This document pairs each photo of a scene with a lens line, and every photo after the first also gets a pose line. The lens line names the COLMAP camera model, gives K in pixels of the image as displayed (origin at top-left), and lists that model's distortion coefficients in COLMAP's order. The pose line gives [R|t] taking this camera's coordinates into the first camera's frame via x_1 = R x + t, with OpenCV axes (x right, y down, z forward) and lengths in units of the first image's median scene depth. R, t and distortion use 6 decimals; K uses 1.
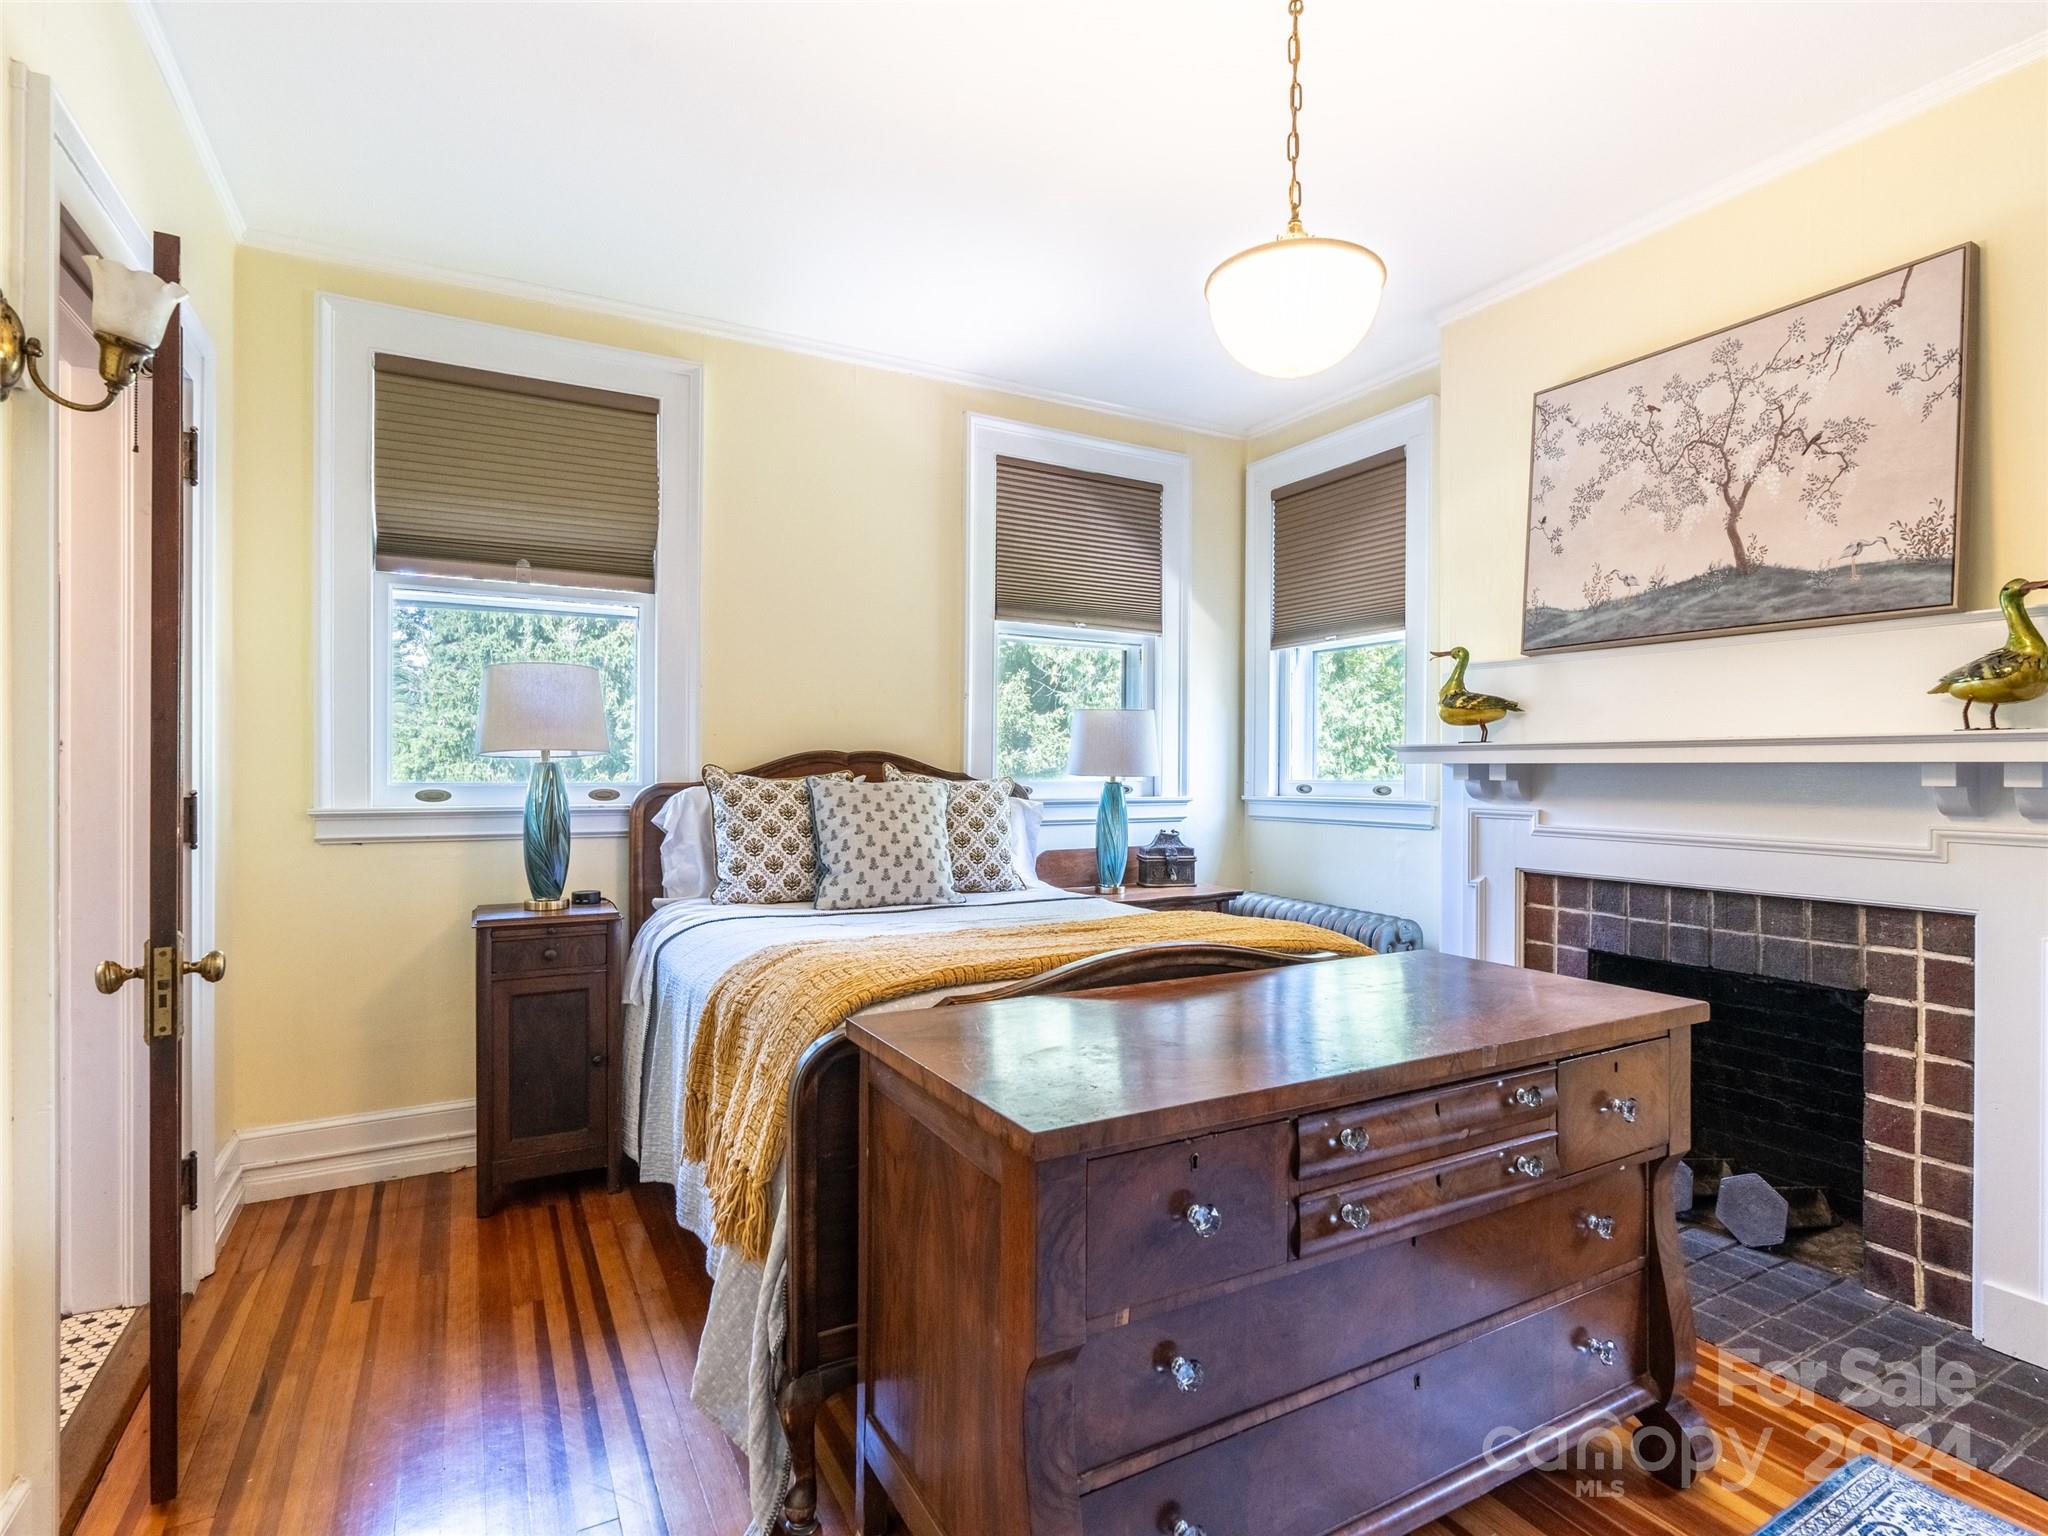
lens RADIAL K [[1034.0, 0, 1035.0], [0, 1034.0, 772.5], [0, 0, 1]] dist [-0.005986, 0.000613]
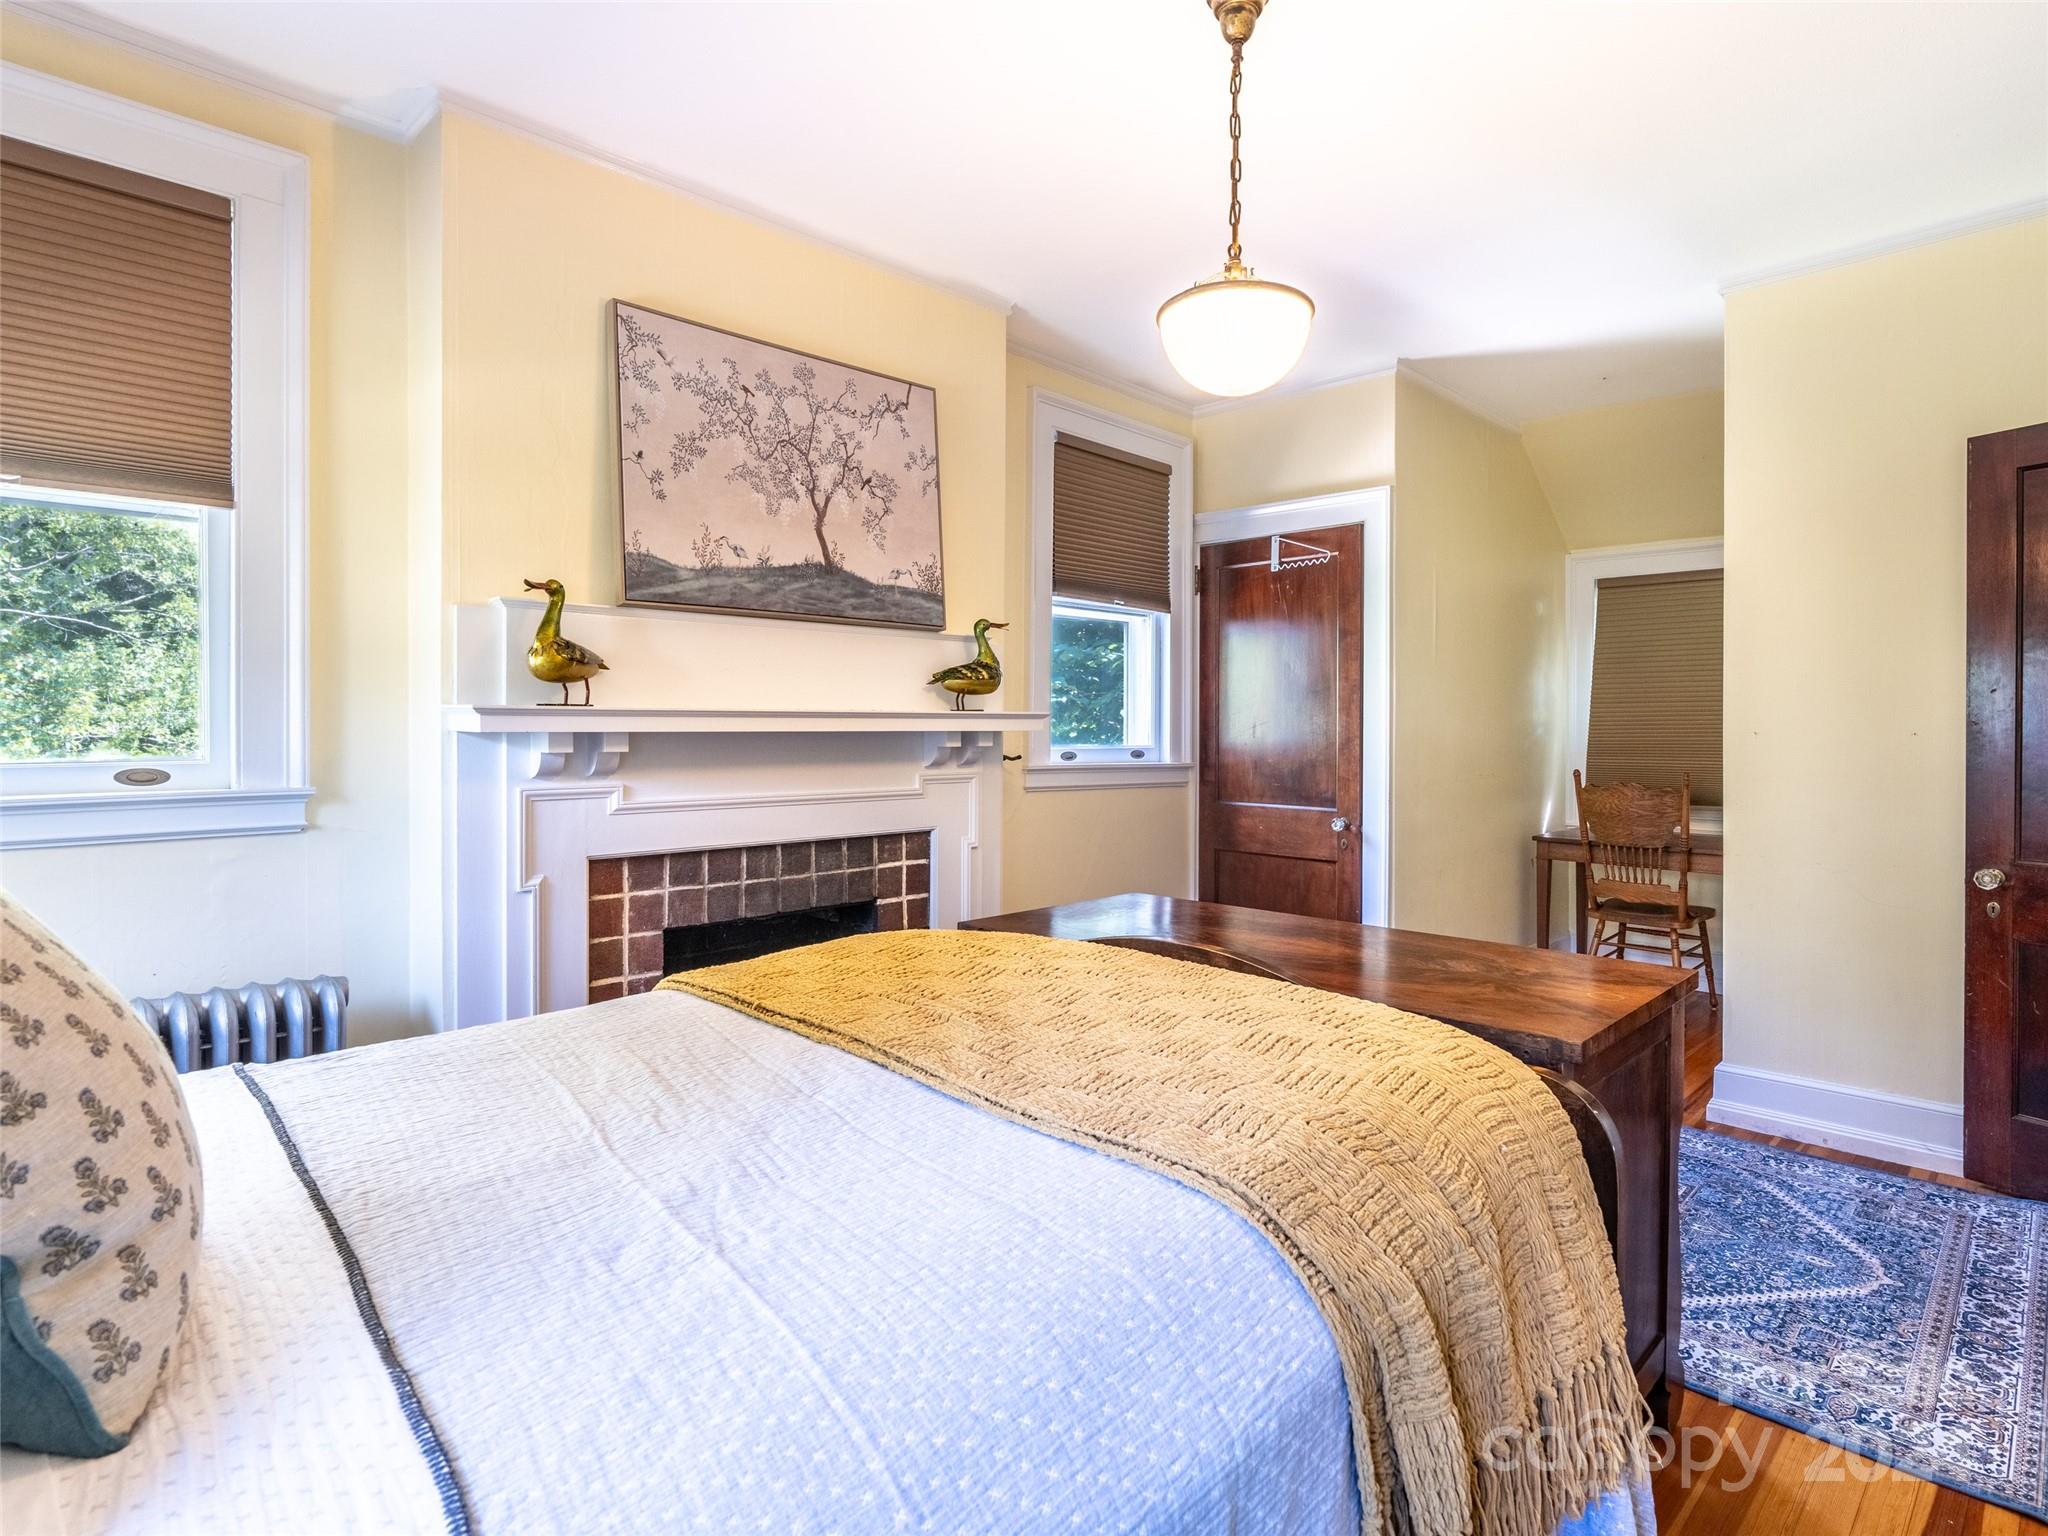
lens RADIAL K [[1068.4, 0, 1027.8], [0, 1068.4, 734.0], [0, 0, 1]] dist [0.000226, 0.000235]
pose [[-0.255865, -0.012846, 0.966627, -0.485965], [-0.000414, 0.999913, 0.013178, -0.018925], [-0.966712, 0.002971, -0.255848, 0.936759]]
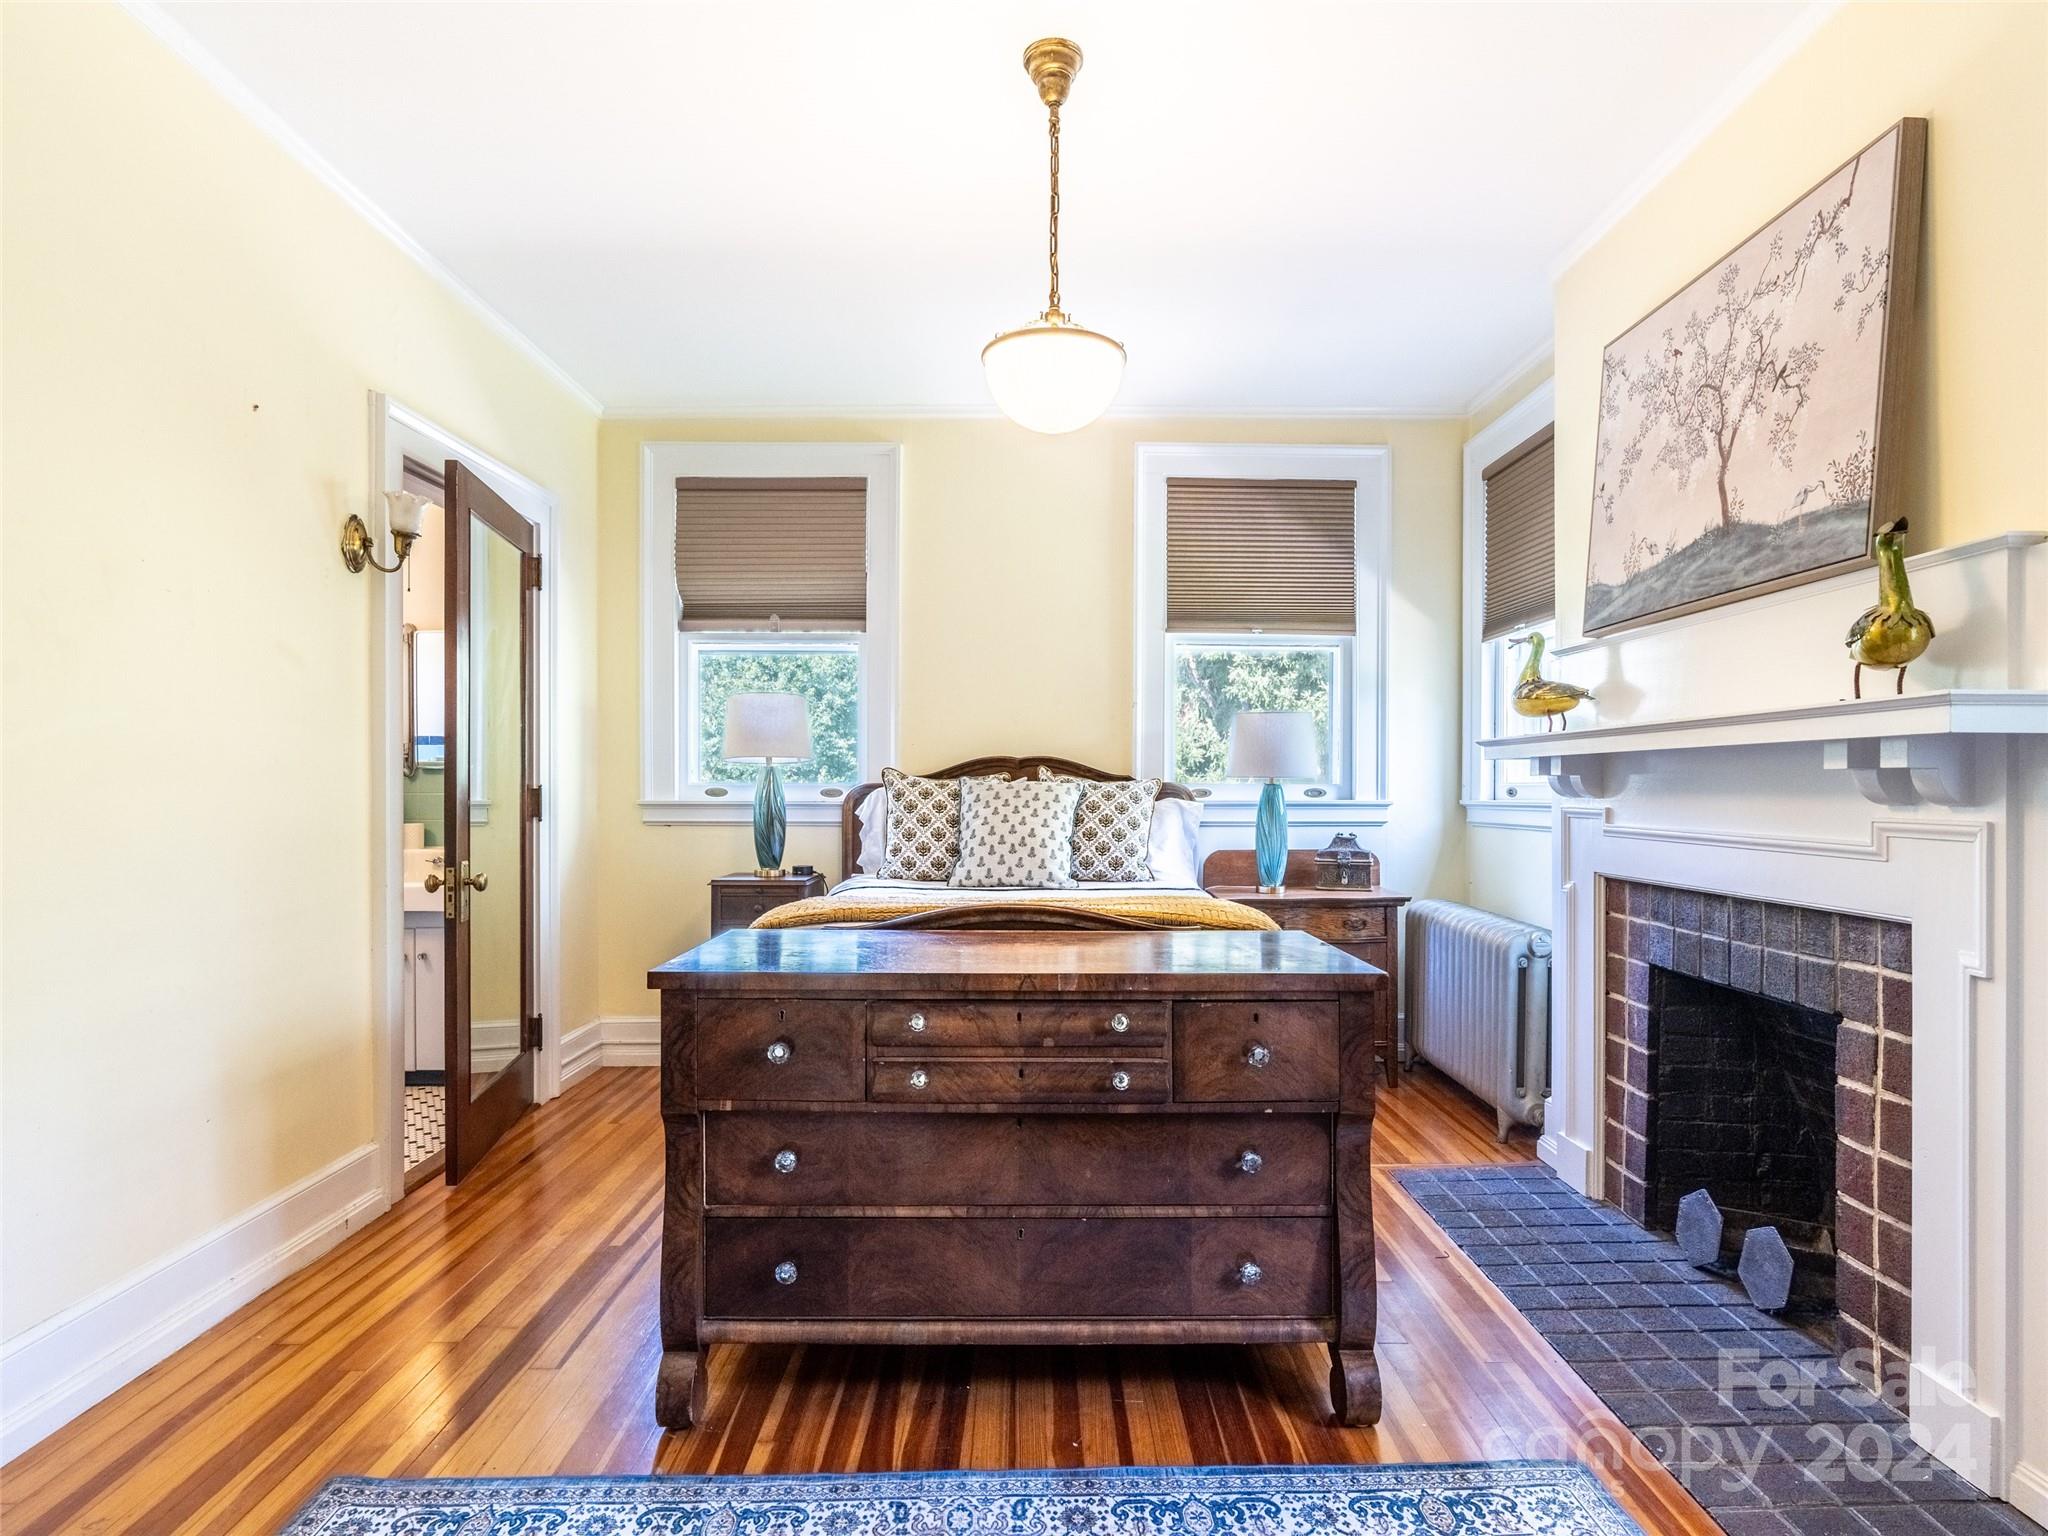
lens RADIAL K [[1101.8, 0, 1013.8], [0, 1101.8, 791.2], [0, 0, 1]] dist [-0.002579, -0.000902]
pose [[0.873826, 0.000422, -0.486238, 0.523575], [-0.000723, 1.000000, -0.000433, 0.023648], [0.486238, 0.000730, 0.873826, -0.097152]]
